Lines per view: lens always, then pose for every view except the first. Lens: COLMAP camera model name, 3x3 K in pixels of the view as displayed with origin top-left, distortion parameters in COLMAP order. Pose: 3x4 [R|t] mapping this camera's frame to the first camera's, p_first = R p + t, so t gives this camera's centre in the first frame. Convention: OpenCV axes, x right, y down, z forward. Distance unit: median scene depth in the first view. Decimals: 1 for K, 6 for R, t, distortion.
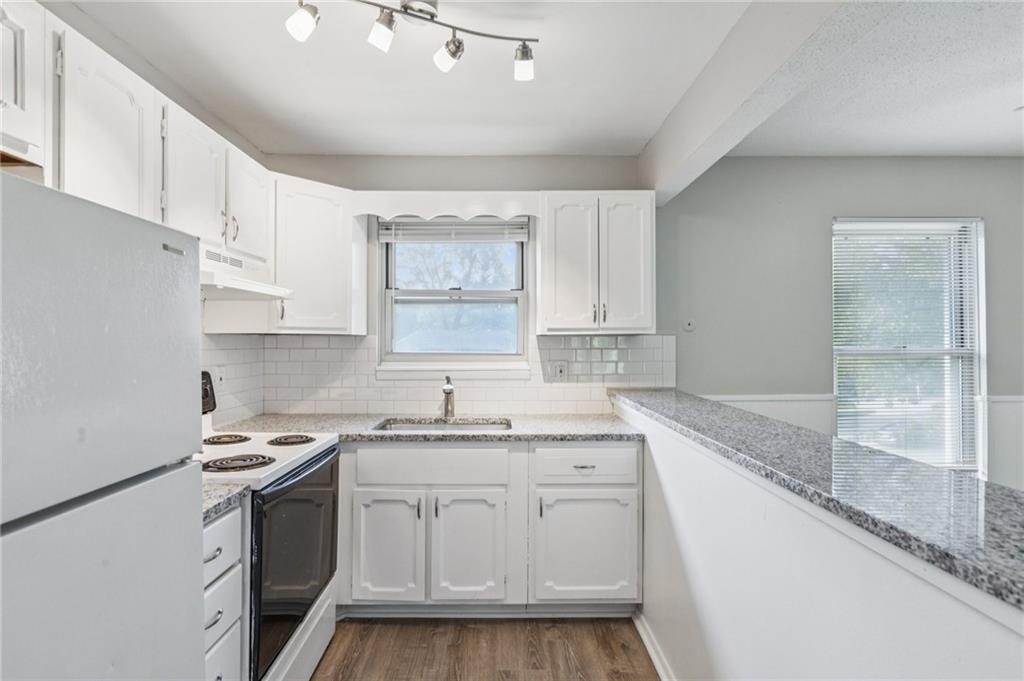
lens RADIAL K [[503.1, 0, 504.5], [0, 503.1, 340.2], [0, 0, 1]] dist [-0.004130, -0.000309]
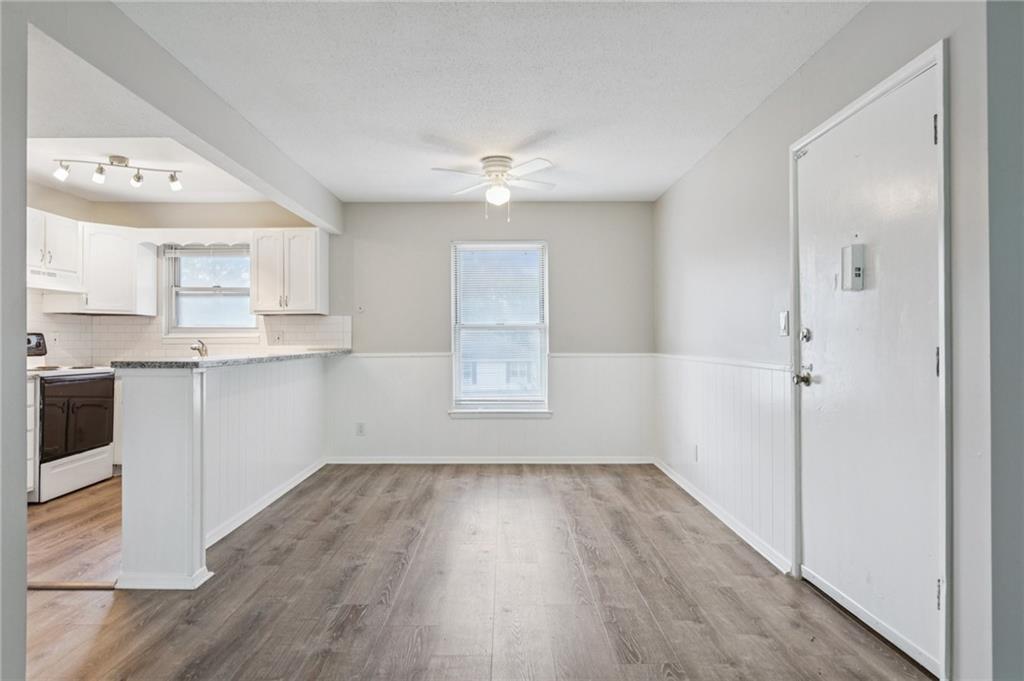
lens RADIAL K [[584.9, 0, 506.7], [0, 584.9, 340.6], [0, 0, 1]] dist [-0.006530, -0.002880]
pose [[0.999974, -0.002085, 0.006892, 1.047072], [0.002076, 0.999997, 0.001295, 0.087029], [-0.006894, -0.001281, 0.999975, -1.087800]]
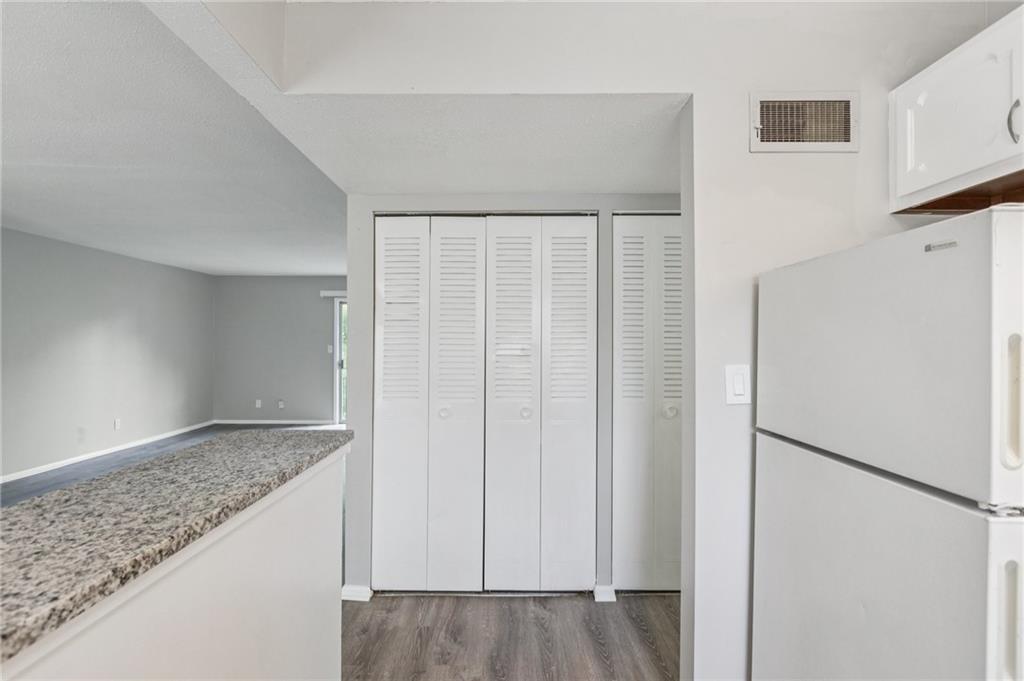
lens RADIAL K [[478.9, 0, 502.2], [0, 478.9, 339.2], [0, 0, 1]] dist [-0.002918, -0.000261]
pose [[-0.999969, -0.004972, 0.006158, 0.043832], [-0.005047, 0.999911, -0.012323, -0.001589], [-0.006096, -0.012353, -0.999905, 0.788803]]
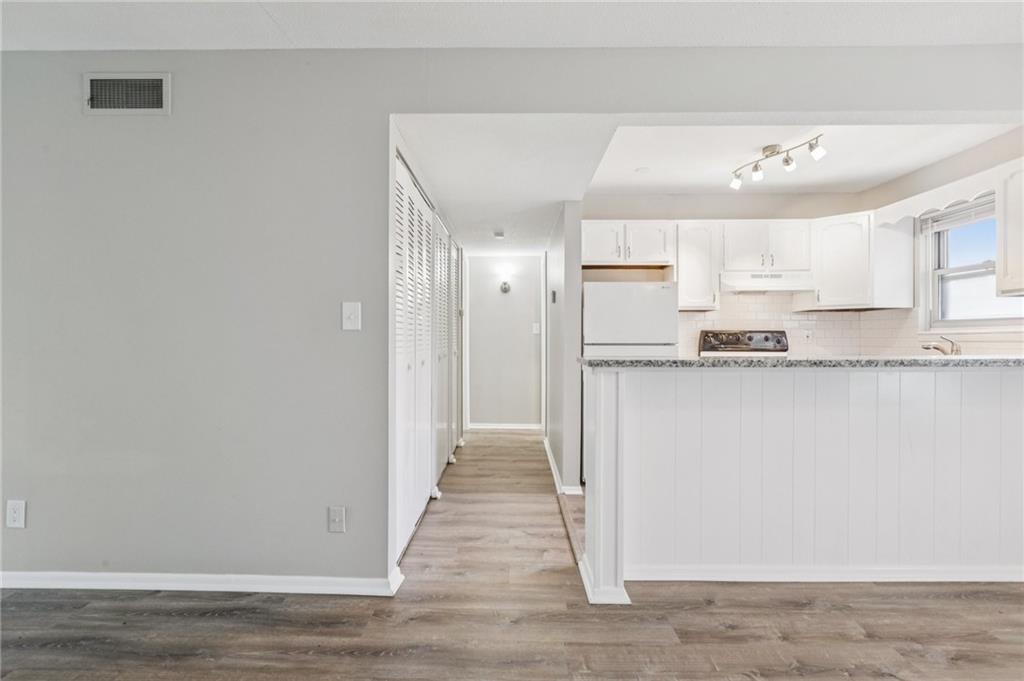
lens RADIAL K [[511.2, 0, 506.8], [0, 511.2, 341.4], [0, 0, 1]] dist [0.000287, -0.000720]
pose [[-0.014297, 0.002282, -0.999895, 1.386112], [0.004235, 0.999989, 0.002221, 0.091472], [0.999889, -0.004203, -0.014307, -0.064835]]
